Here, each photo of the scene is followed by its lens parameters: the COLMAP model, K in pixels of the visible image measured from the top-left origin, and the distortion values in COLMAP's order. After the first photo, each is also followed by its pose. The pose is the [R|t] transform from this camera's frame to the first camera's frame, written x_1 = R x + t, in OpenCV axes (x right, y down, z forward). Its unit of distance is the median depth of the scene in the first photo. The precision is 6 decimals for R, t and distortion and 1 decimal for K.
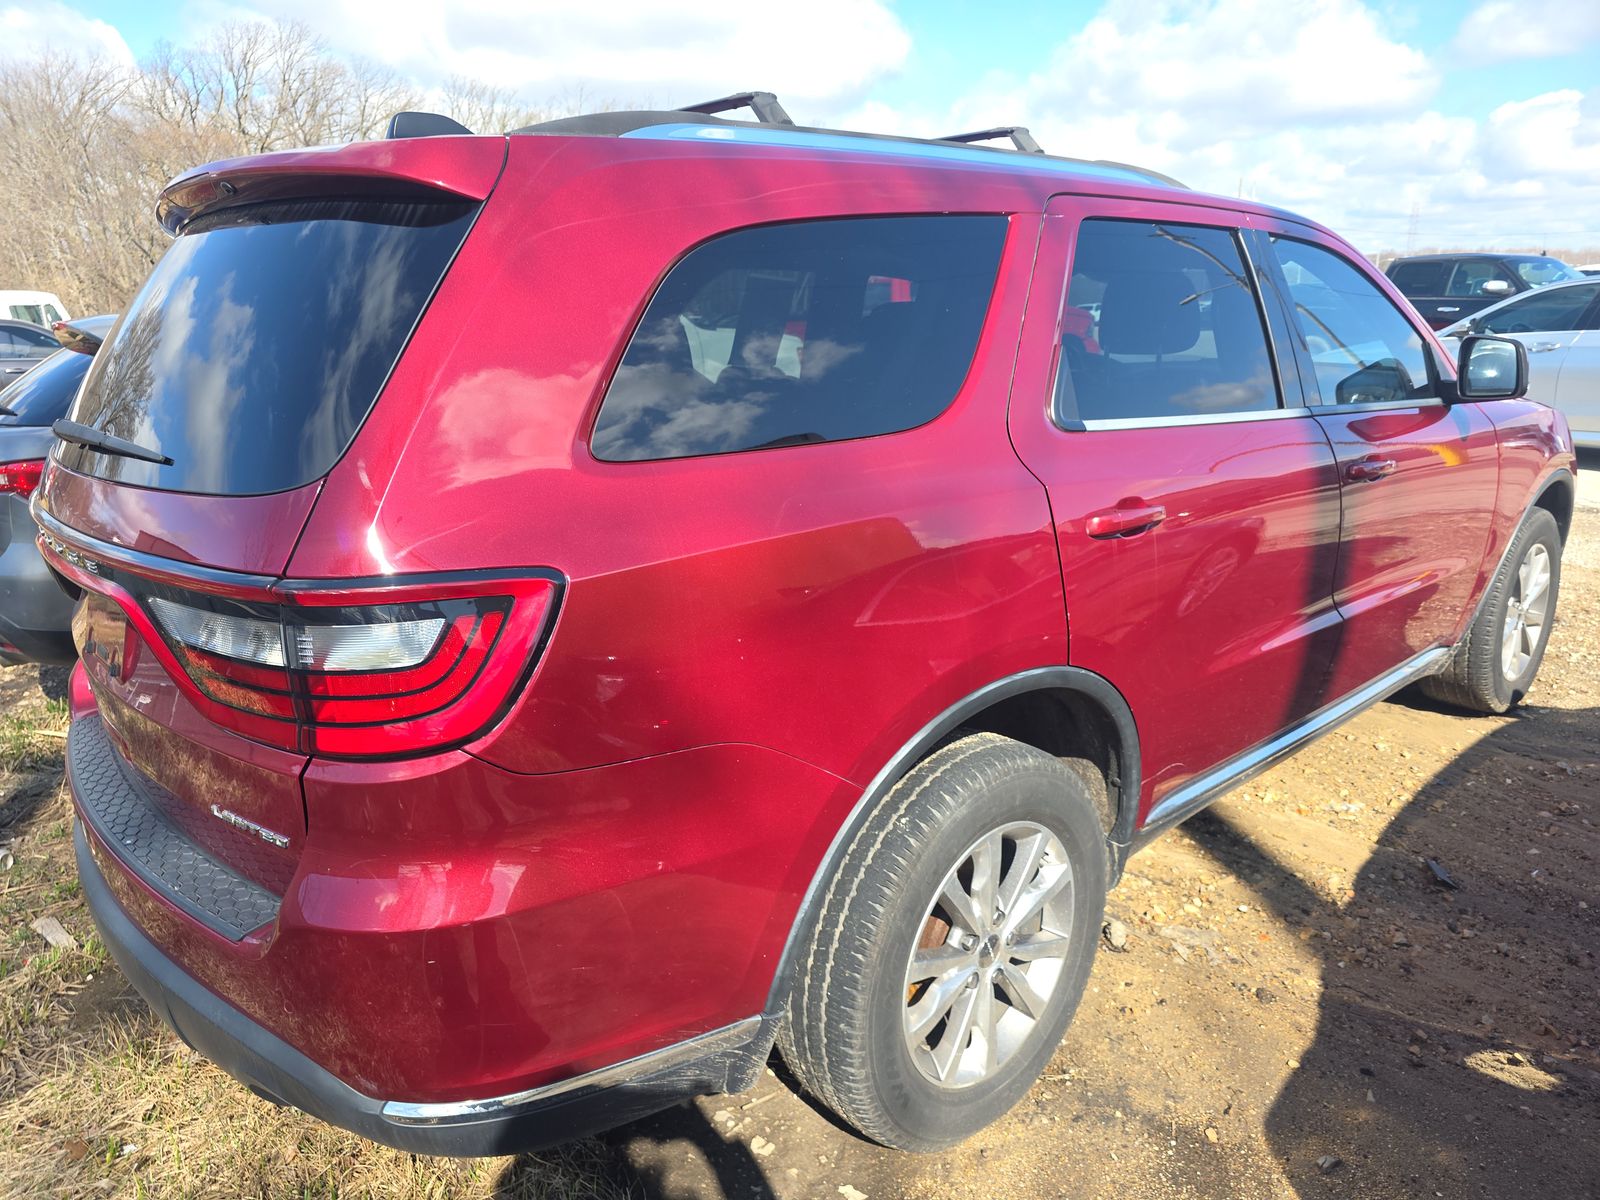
lens RADIAL K [[1097.4, 0, 800.0], [0, 1097.4, 600.0], [0, 0, 1]] dist [0.025410, -0.002495]
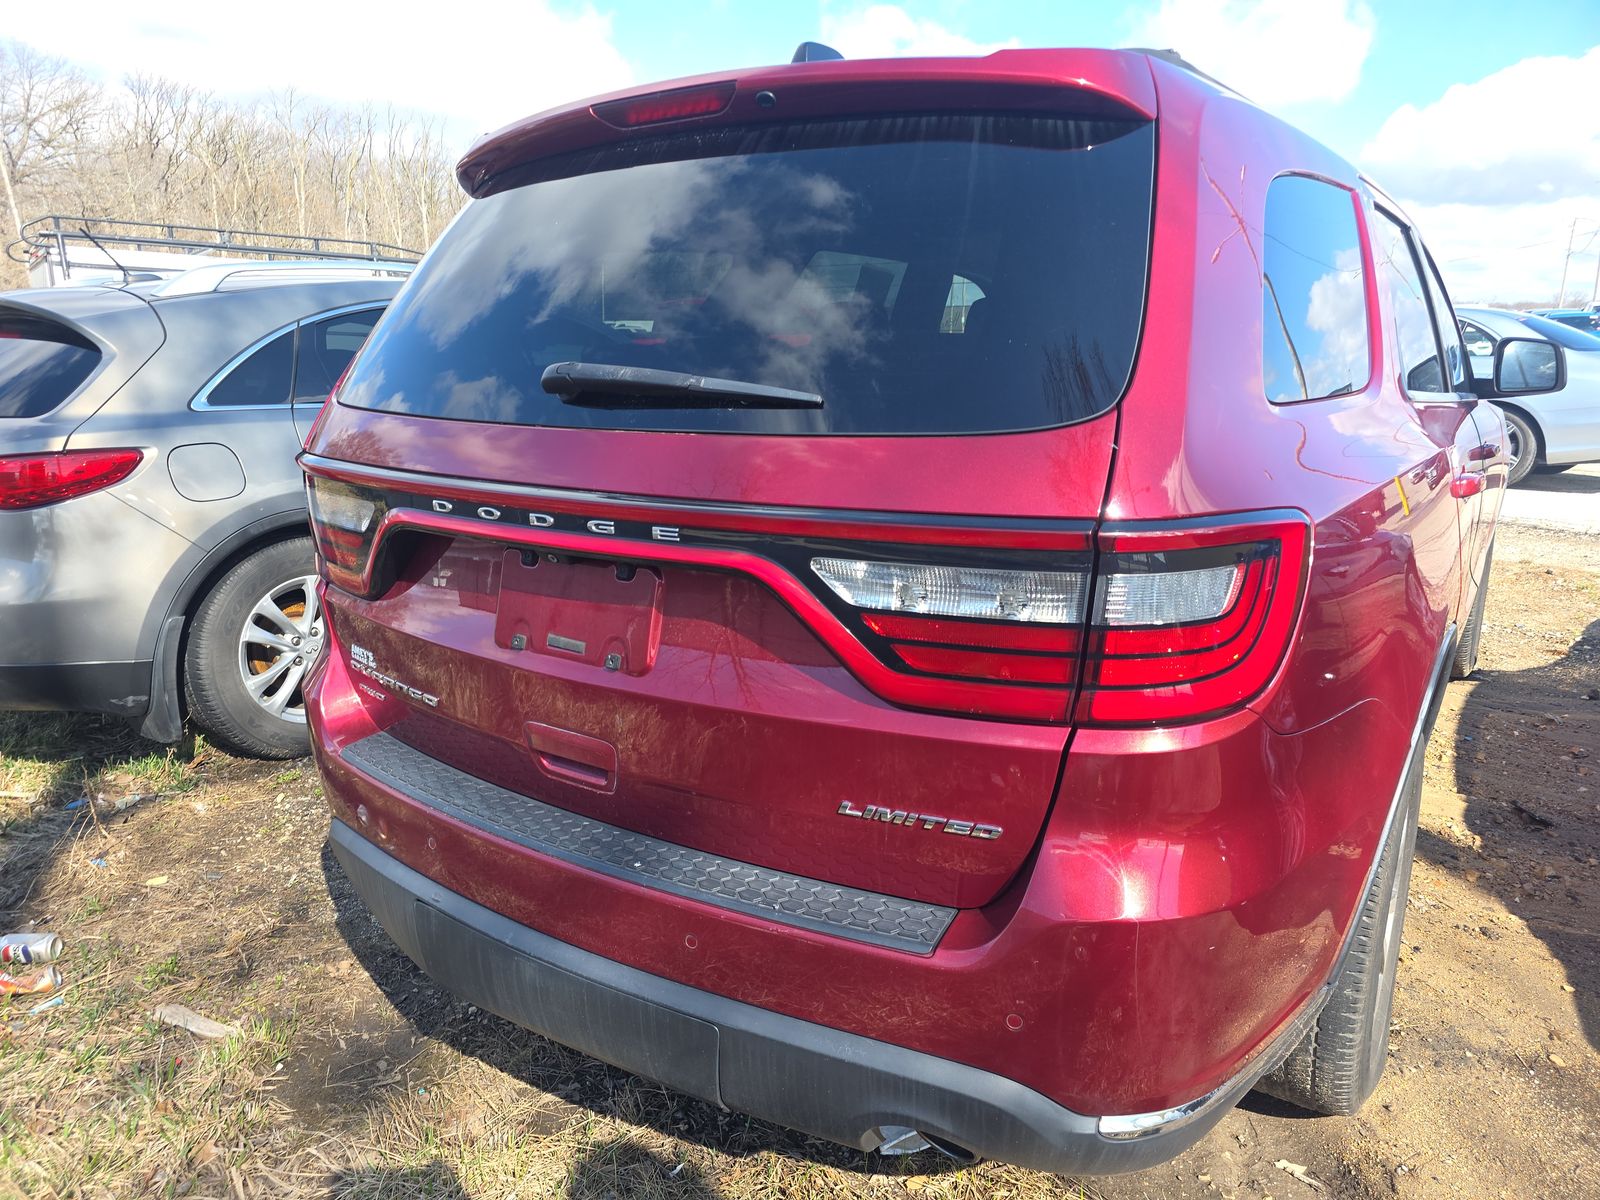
lens RADIAL K [[1103.3, 0, 799.6], [0, 1103.3, 587.5], [0, 0, 1]] dist [0.001027, -0.001005]
pose [[0.969301, -0.031438, 0.243860, -0.463988], [0.040008, 0.998741, -0.030269, 0.026580], [-0.242601, 0.039096, 0.969338, 0.106230]]
